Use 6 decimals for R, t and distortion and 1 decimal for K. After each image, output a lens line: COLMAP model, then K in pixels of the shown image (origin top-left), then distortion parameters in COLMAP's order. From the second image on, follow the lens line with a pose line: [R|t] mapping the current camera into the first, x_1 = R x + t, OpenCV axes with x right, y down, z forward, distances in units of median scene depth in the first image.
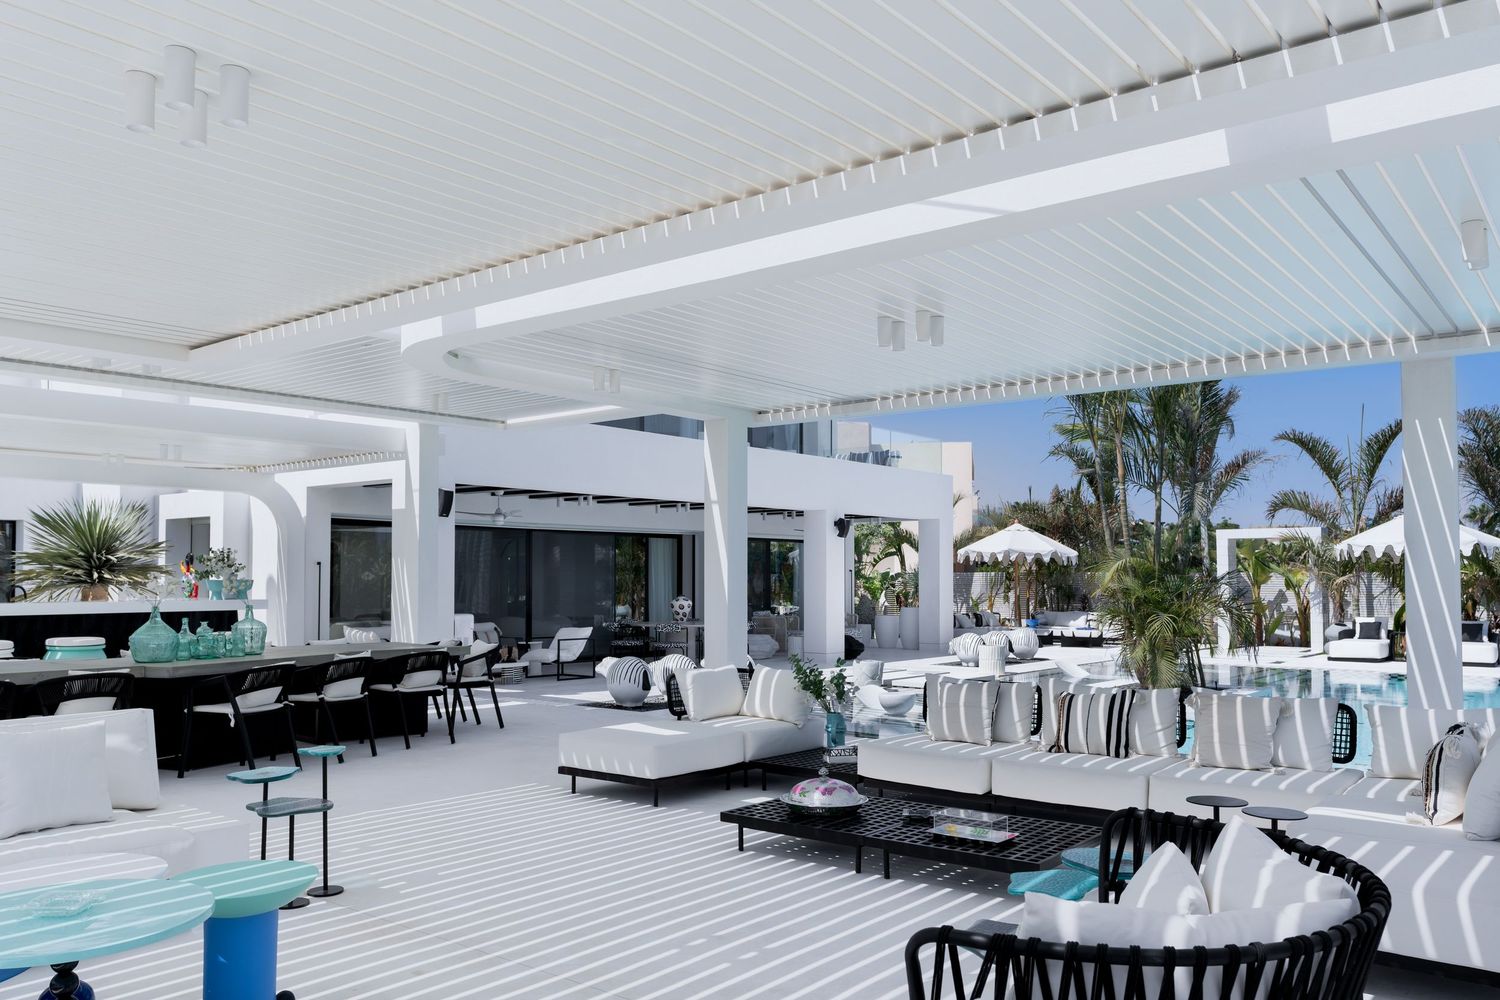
lens RADIAL K [[1159.2, 0, 750.6], [0, 1159.2, 552.7], [0, 0, 1]] dist [-0.006532, -0.004227]
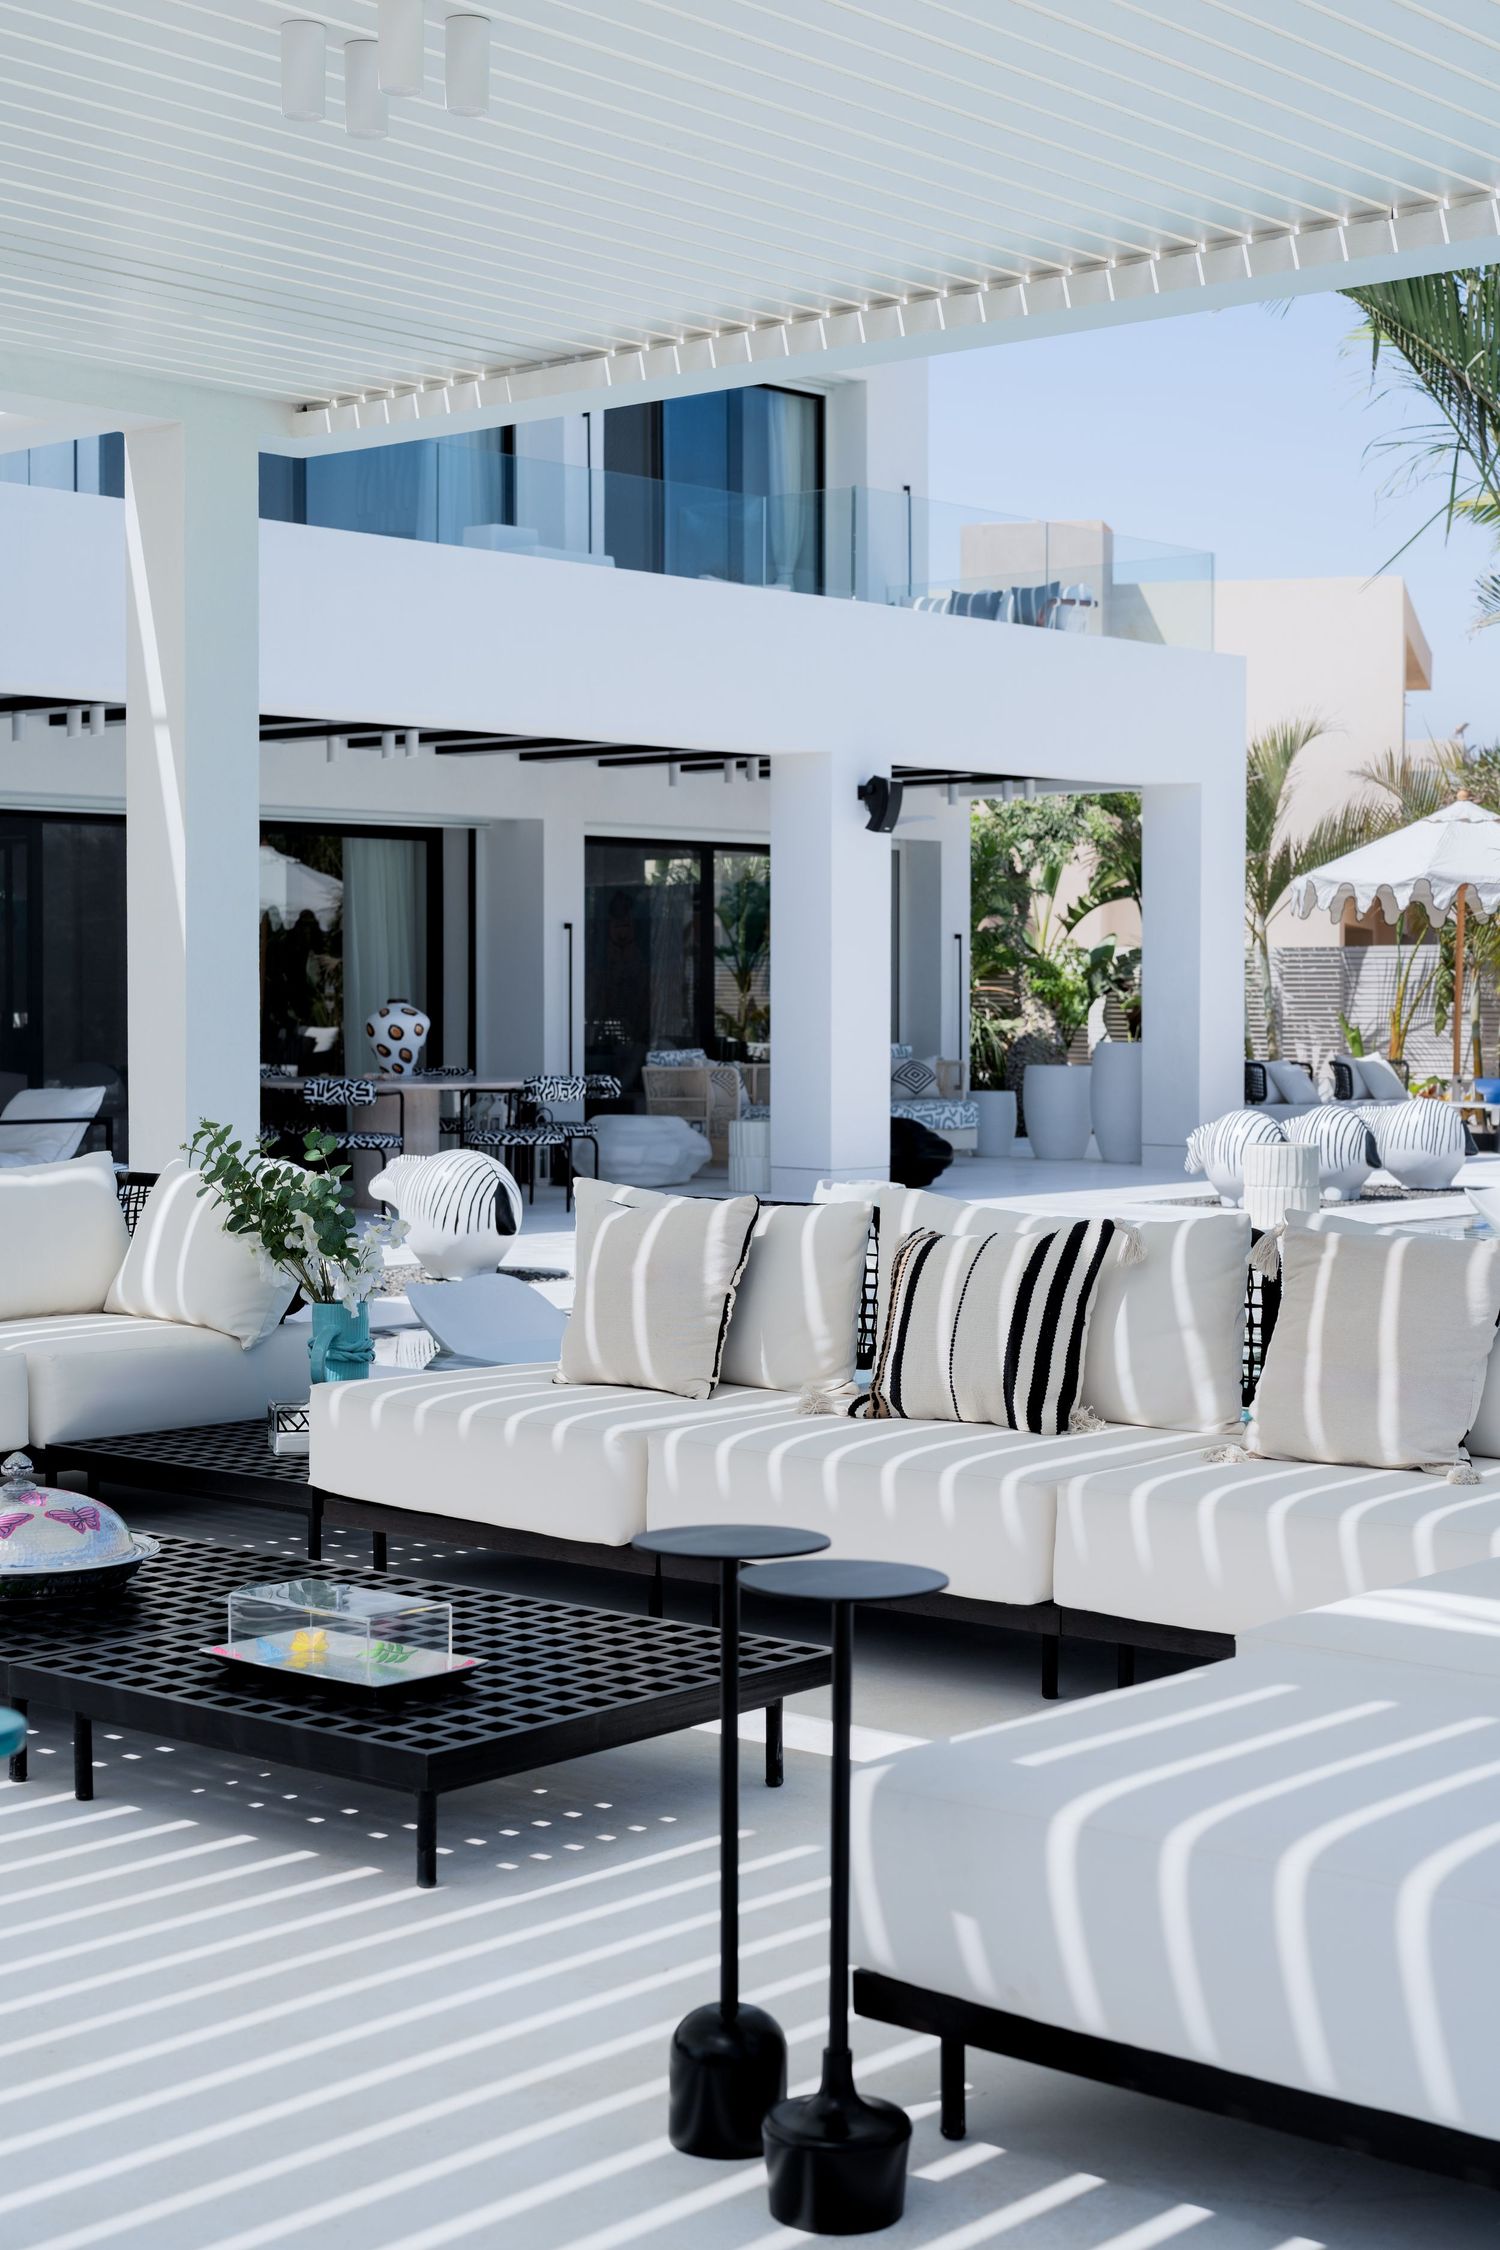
lens RADIAL K [[3238.5, 0, 750.0], [0, 3238.5, 1125.0], [0, 0, 1]] dist [0.002029, 0.095095]
pose [[0.998894, 0.002030, -0.046978, 0.100329], [0.001025, 0.997890, 0.064918, 0.012732], [0.047010, -0.064894, 0.996784, 0.043477]]
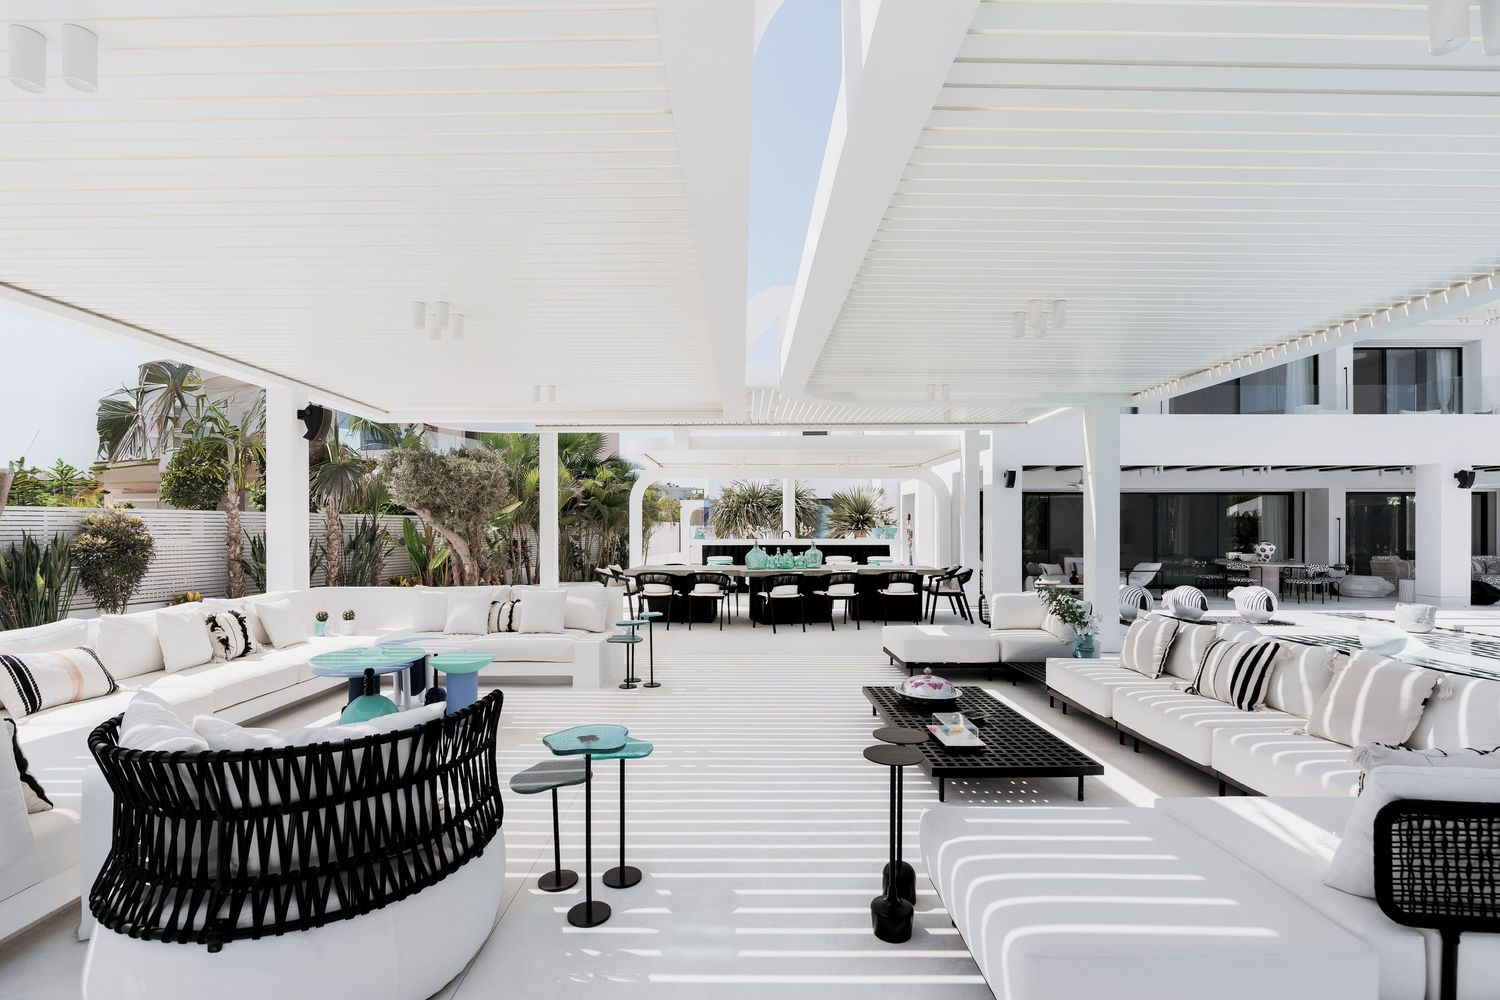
lens RADIAL K [[684.9, 0, 740.4], [0, 684.9, 526.4], [0, 0, 1]] dist [0.000406, 0.000562]
pose [[0.624410, -0.001327, -0.781096, 0.181689], [0.017813, 0.999763, 0.012541, 0.002103], [0.780894, -0.021744, 0.624285, 0.109173]]
